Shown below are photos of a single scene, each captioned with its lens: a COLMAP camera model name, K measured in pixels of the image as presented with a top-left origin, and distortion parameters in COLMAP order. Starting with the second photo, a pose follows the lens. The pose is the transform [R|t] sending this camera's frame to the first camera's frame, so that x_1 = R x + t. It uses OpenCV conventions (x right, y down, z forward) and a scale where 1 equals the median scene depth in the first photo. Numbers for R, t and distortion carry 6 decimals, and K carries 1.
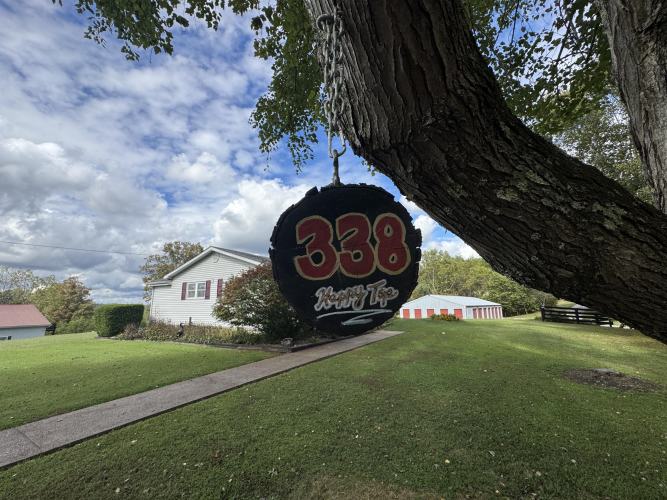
lens RADIAL K [[283.4, 0, 328.7], [0, 283.4, 248.8], [0, 0, 1]] dist [-0.003919, 0.002717]
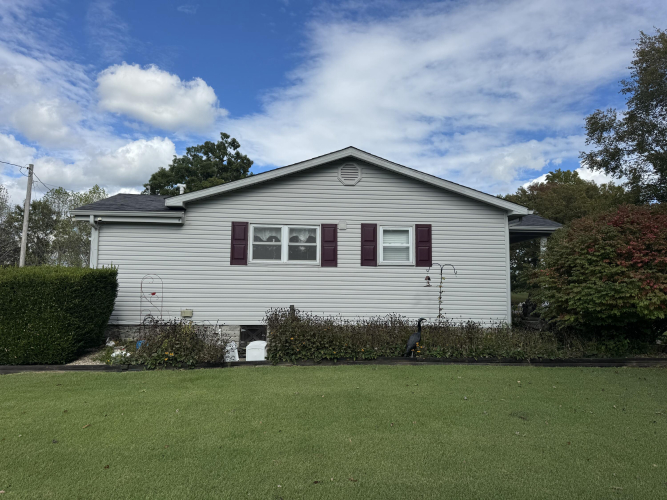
lens RADIAL K [[462.1, 0, 332.5], [0, 462.1, 245.5], [0, 0, 1]] dist [-0.010776, 0.000855]
pose [[0.824174, 0.077878, 0.560956, -0.904166], [-0.134783, 0.989013, 0.060722, 0.111800], [-0.550064, -0.125652, 0.825616, 0.446163]]
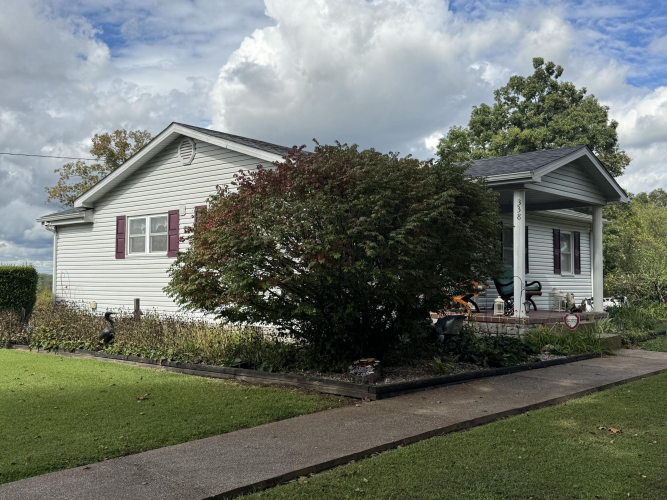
lens RADIAL K [[680.1, 0, 343.9], [0, 680.1, 252.0], [0, 0, 1]] dist [0.039116, 0.000000]
pose [[0.980568, 0.009761, -0.195934, -0.002343], [0.020319, 0.988336, 0.150928, 0.033830], [0.195122, -0.151976, 0.968933, 0.121309]]
